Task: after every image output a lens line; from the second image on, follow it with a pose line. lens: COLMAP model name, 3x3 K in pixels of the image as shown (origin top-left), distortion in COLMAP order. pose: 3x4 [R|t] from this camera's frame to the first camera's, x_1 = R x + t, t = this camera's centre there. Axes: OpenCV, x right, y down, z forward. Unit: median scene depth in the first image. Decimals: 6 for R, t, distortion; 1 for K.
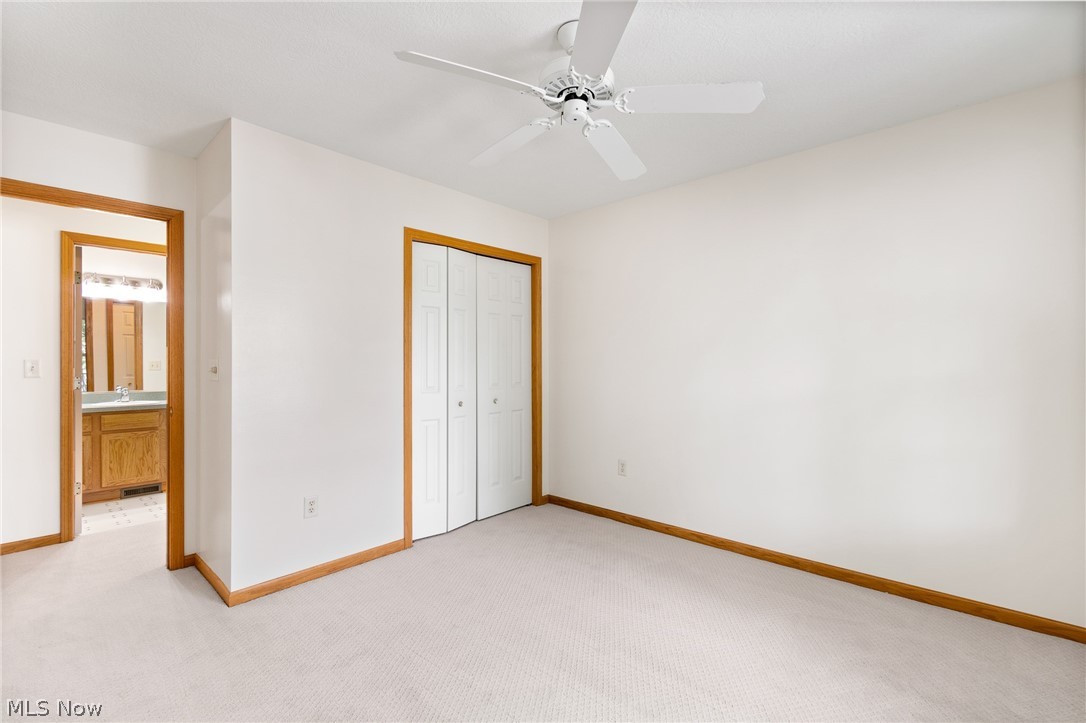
lens RADIAL K [[483.1, 0, 547.0], [0, 483.1, 366.8], [0, 0, 1]] dist [-0.000047, -0.000214]
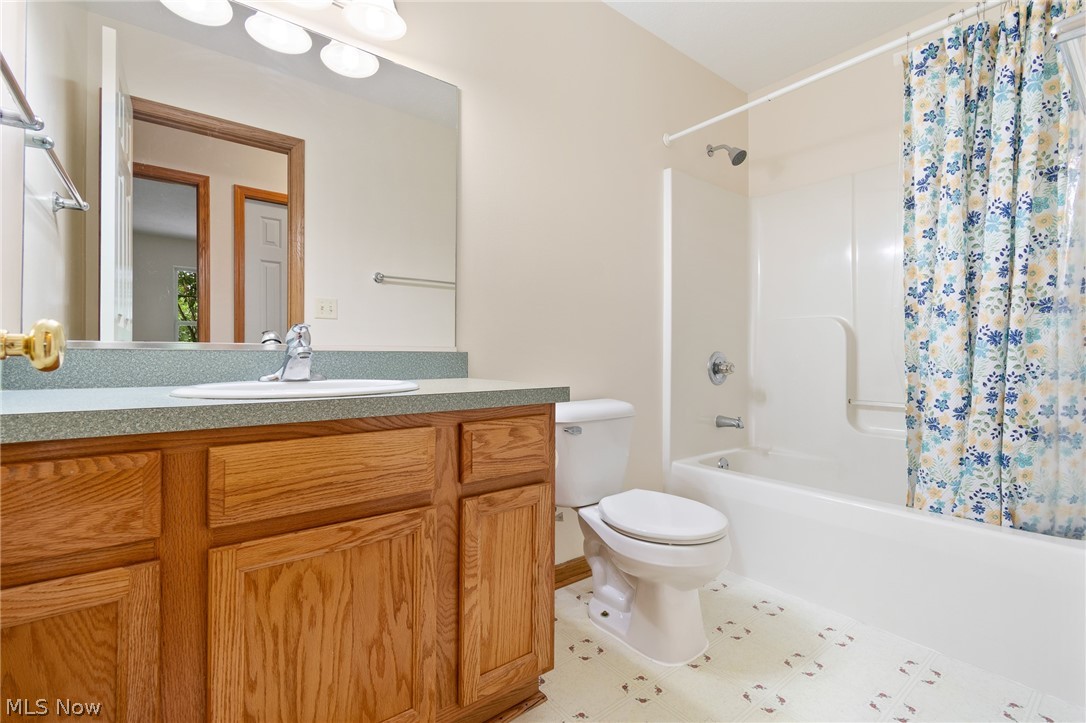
lens RADIAL K [[483.1, 0, 547.0], [0, 483.1, 366.8], [0, 0, 1]] dist [-0.000047, -0.000214]
pose [[0.990855, 0.001243, -0.134928, -0.753765], [-0.002289, 0.999969, -0.007596, 0.069629], [0.134915, 0.007836, 0.990826, 0.816569]]
